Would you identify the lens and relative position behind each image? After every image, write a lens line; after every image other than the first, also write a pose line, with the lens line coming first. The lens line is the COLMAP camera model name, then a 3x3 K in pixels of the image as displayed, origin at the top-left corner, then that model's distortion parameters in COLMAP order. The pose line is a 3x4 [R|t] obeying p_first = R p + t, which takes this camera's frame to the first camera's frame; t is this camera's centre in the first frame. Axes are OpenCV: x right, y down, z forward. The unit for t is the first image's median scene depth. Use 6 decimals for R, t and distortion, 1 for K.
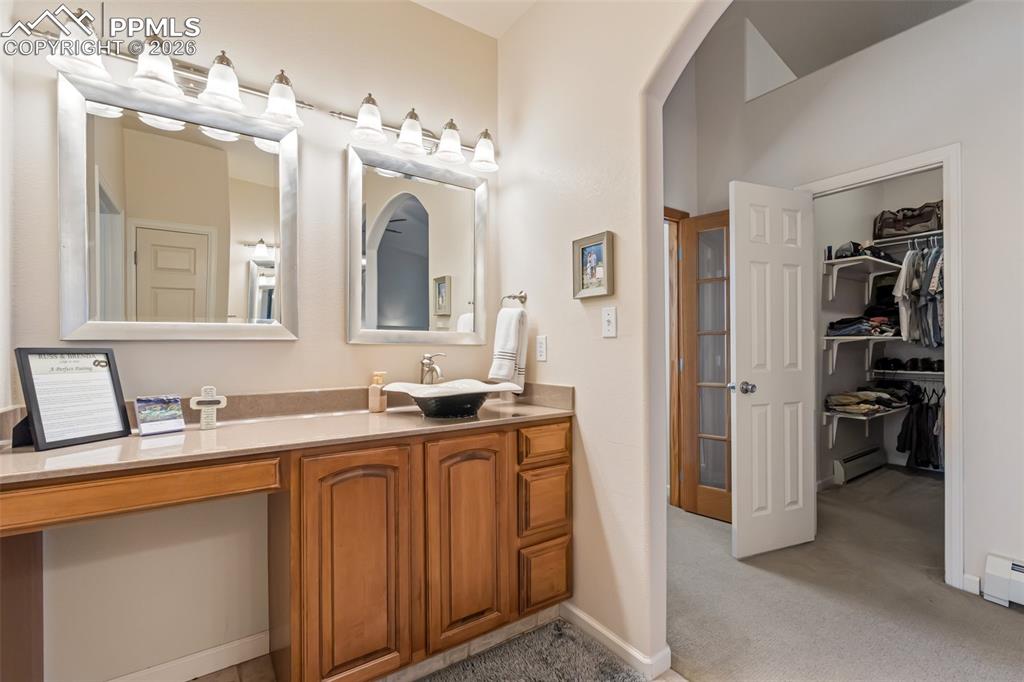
lens RADIAL K [[455.5, 0, 511.7], [0, 455.5, 343.0], [0, 0, 1]] dist [-0.002241, -0.000199]
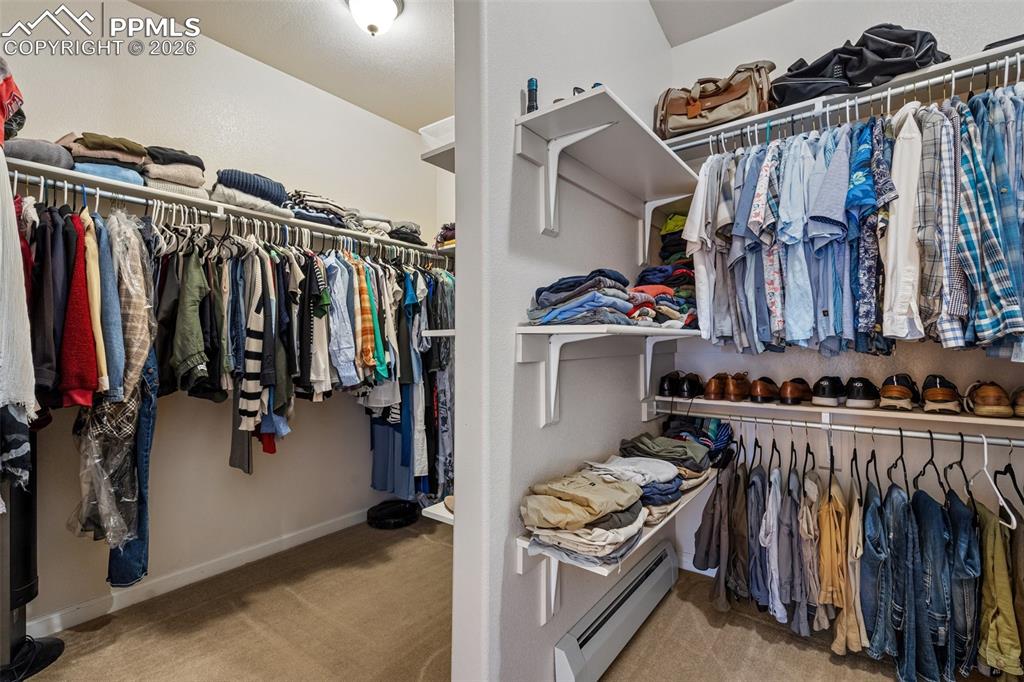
lens RADIAL K [[455.5, 0, 511.7], [0, 455.5, 343.0], [0, 0, 1]] dist [-0.002241, -0.000199]
pose [[0.954087, -0.004493, 0.299497, 0.539450], [0.006739, 0.999956, -0.006468, 0.001093], [-0.299455, 0.008189, 0.954075, 0.618964]]
